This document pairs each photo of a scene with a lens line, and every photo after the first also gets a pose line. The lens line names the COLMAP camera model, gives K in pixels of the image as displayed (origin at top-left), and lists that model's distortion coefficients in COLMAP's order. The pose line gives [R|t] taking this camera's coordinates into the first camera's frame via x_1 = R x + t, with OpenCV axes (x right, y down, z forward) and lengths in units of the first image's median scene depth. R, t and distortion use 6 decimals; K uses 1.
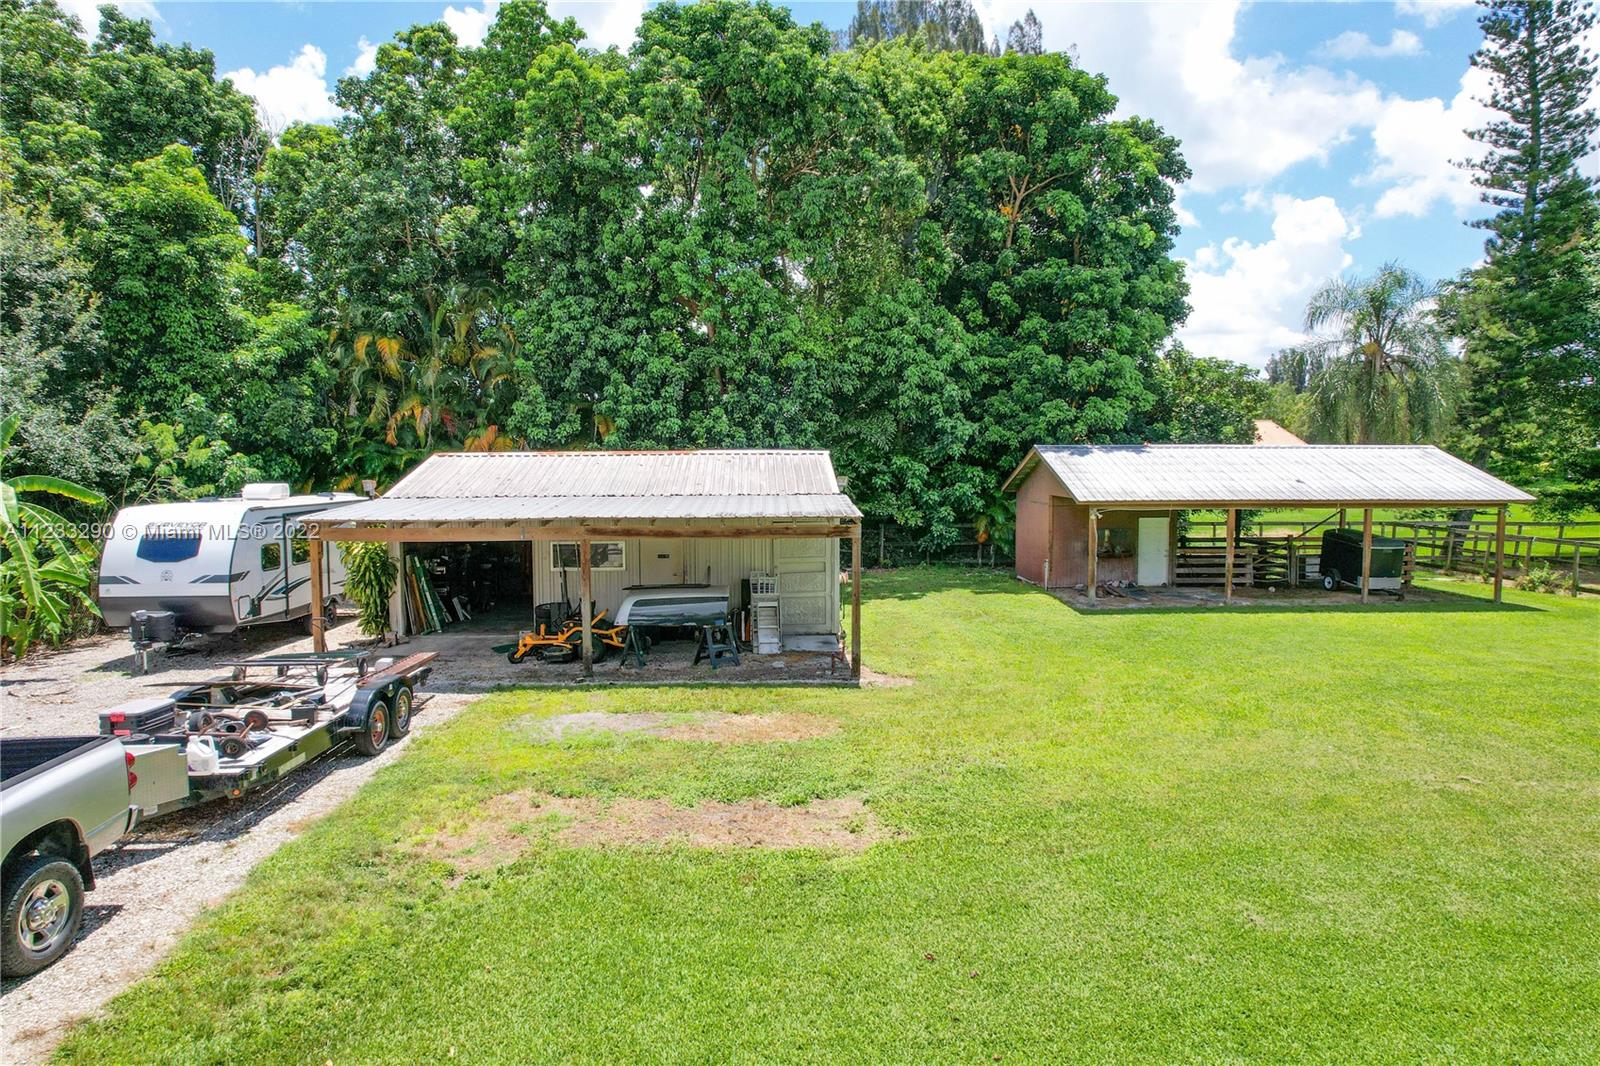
lens RADIAL K [[1170.9, 0, 810.8], [0, 1170.9, 546.6], [0, 0, 1]] dist [-0.078740, 0.101527]
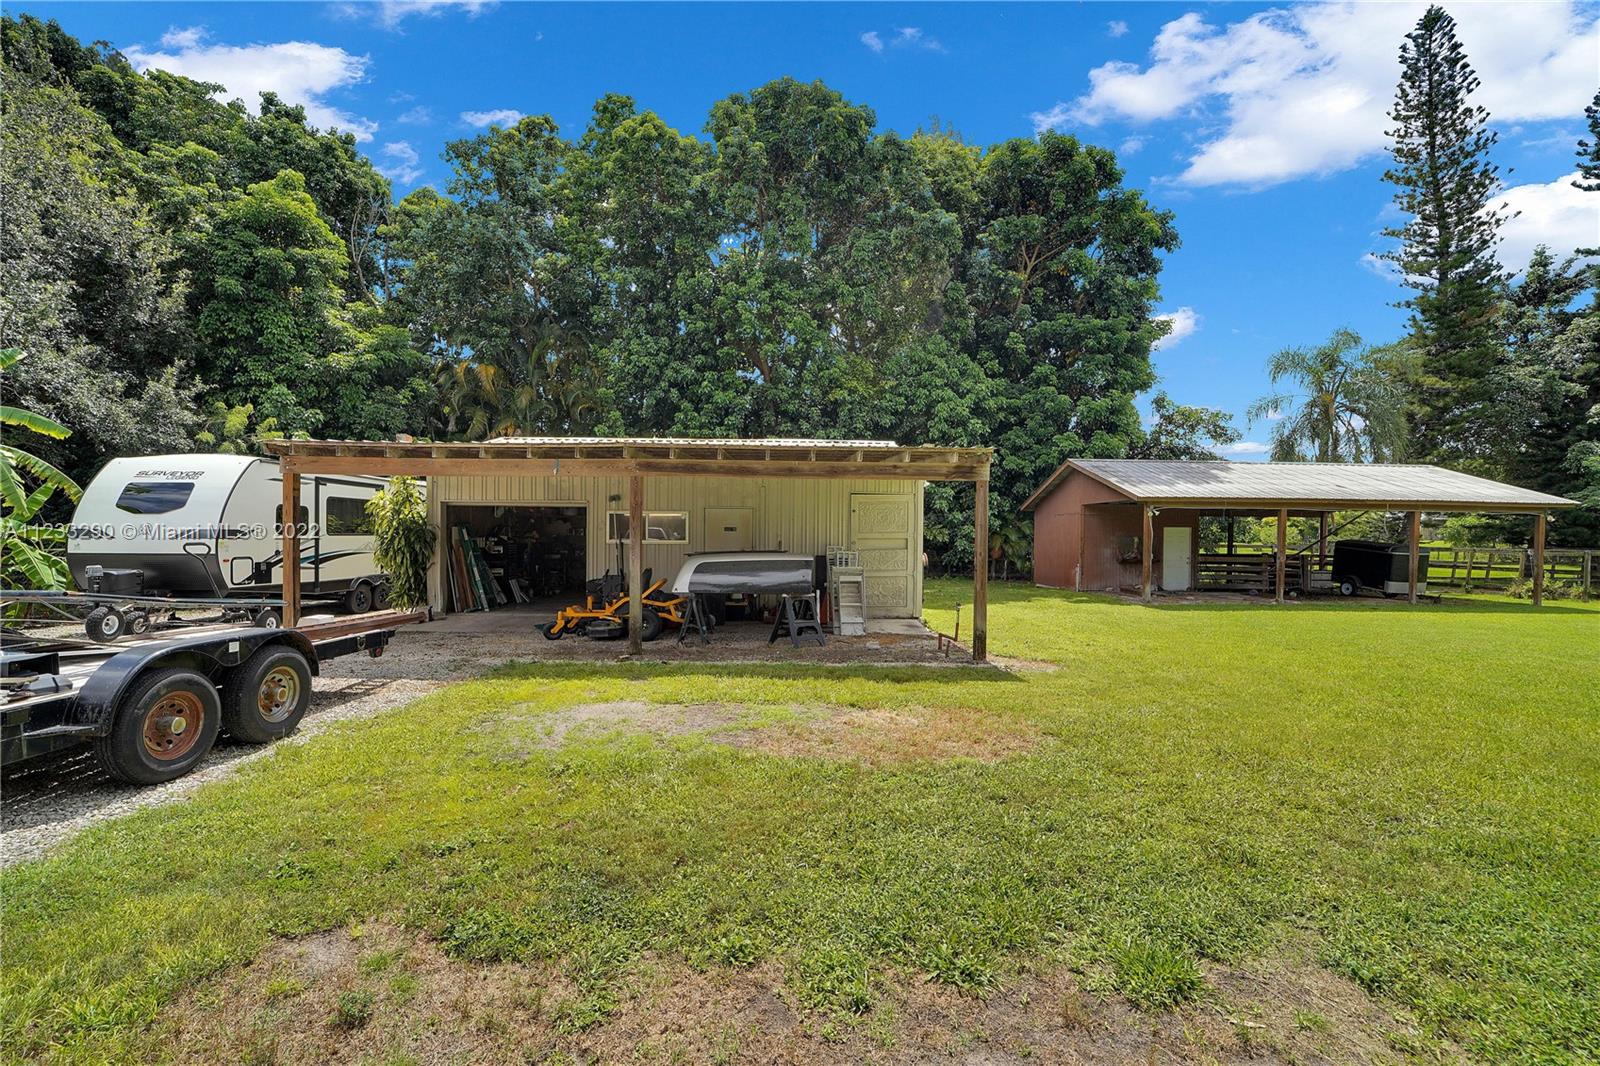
lens RADIAL K [[758.0, 0, 803.5], [0, 758.0, 548.9], [0, 0, 1]] dist [-0.012622, -0.009771]
pose [[0.999819, 0.013955, -0.012936, -0.043670], [-0.014685, 0.998196, -0.058215, 0.040855], [0.012101, 0.058394, 0.998220, 0.292484]]
